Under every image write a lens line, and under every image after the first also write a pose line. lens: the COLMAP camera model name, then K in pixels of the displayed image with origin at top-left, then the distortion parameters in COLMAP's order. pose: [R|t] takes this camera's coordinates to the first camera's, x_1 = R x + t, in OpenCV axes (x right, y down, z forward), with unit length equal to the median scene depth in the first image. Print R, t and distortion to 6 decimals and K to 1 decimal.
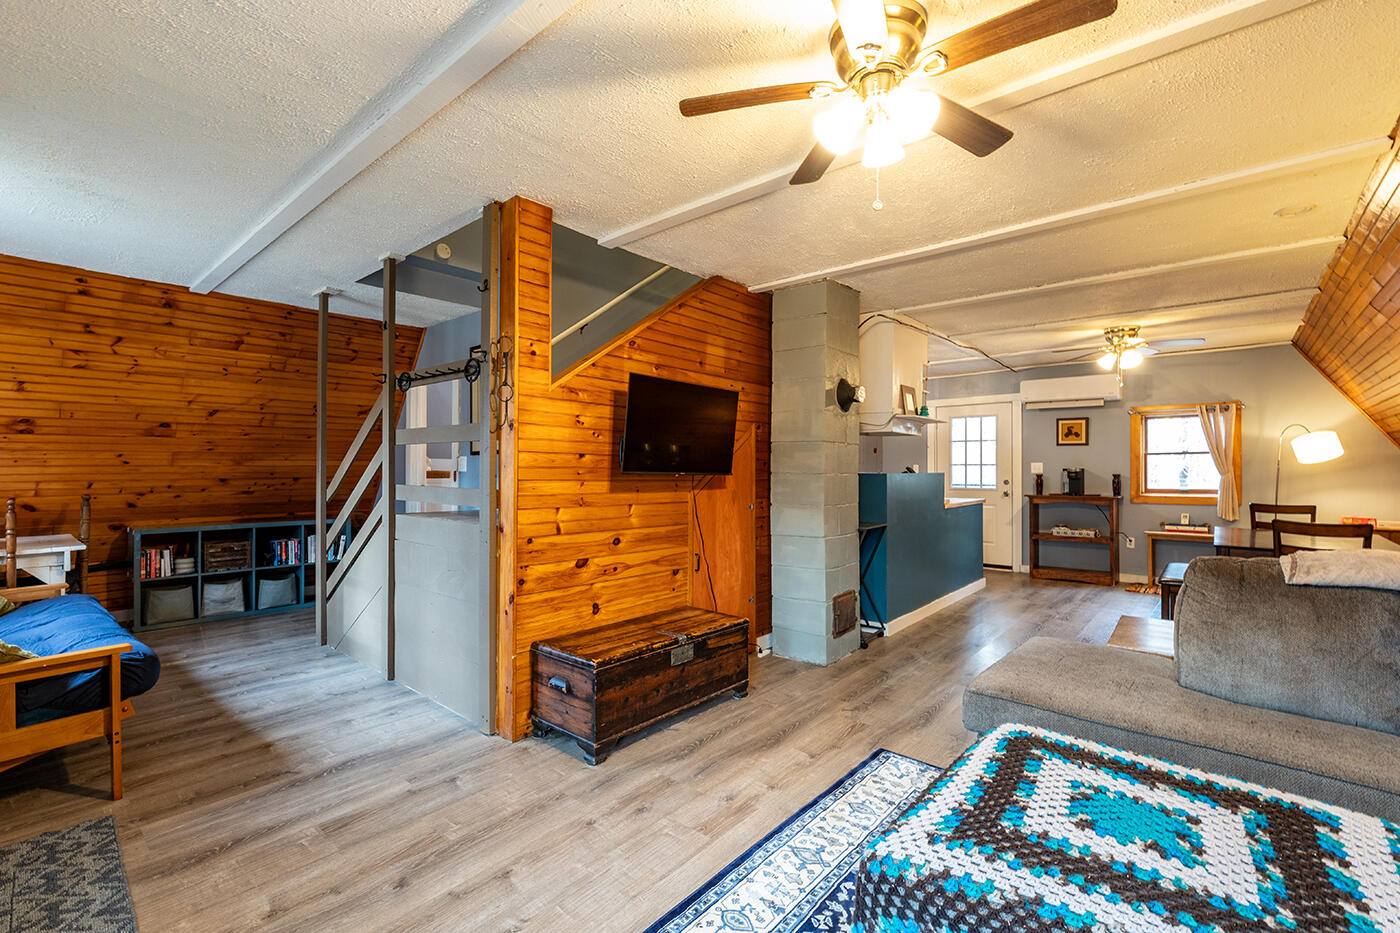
lens RADIAL K [[611.0, 0, 700.0], [0, 611.0, 466.5], [0, 0, 1]] dist [-0.000138, 0.000124]
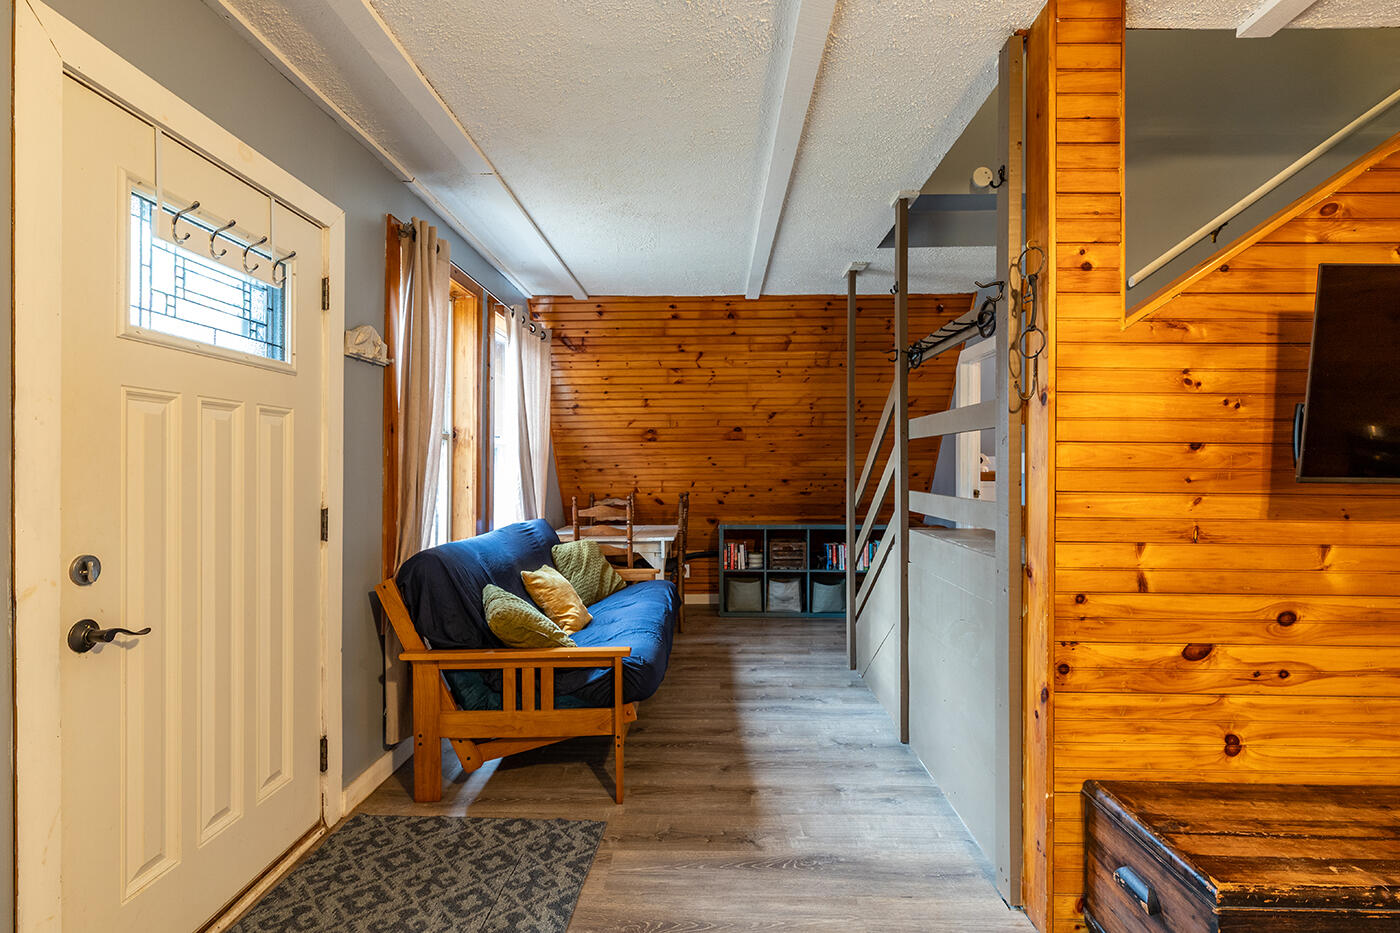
lens RADIAL K [[659.5, 0, 700.0], [0, 659.5, 466.5], [0, 0, 1]] dist [0.000251, -0.000647]
pose [[0.635744, -0.003998, -0.771890, -0.028813], [0.005103, 0.999987, -0.000977, -0.001962], [0.771883, -0.003318, 0.635756, 0.323444]]
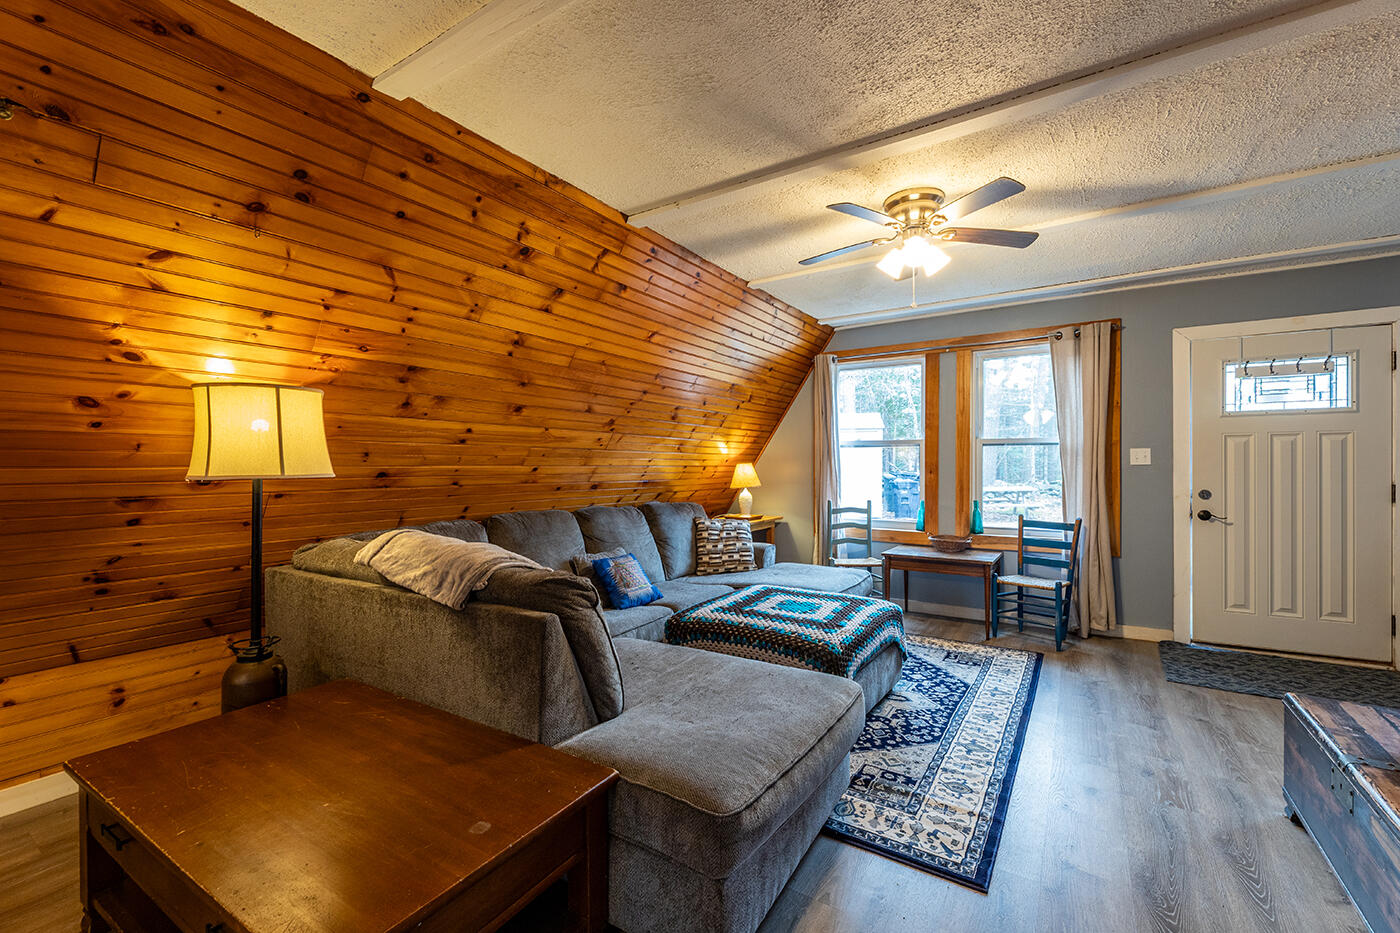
lens RADIAL K [[576.7, 0, 700.0], [0, 576.7, 466.5], [0, 0, 1]] dist [0.028515, 0.000082]
pose [[-0.992682, 0.001825, -0.120743, 0.620885], [0.002679, 0.999973, -0.006909, 0.012173], [0.120727, -0.007182, -0.992660, 1.468033]]
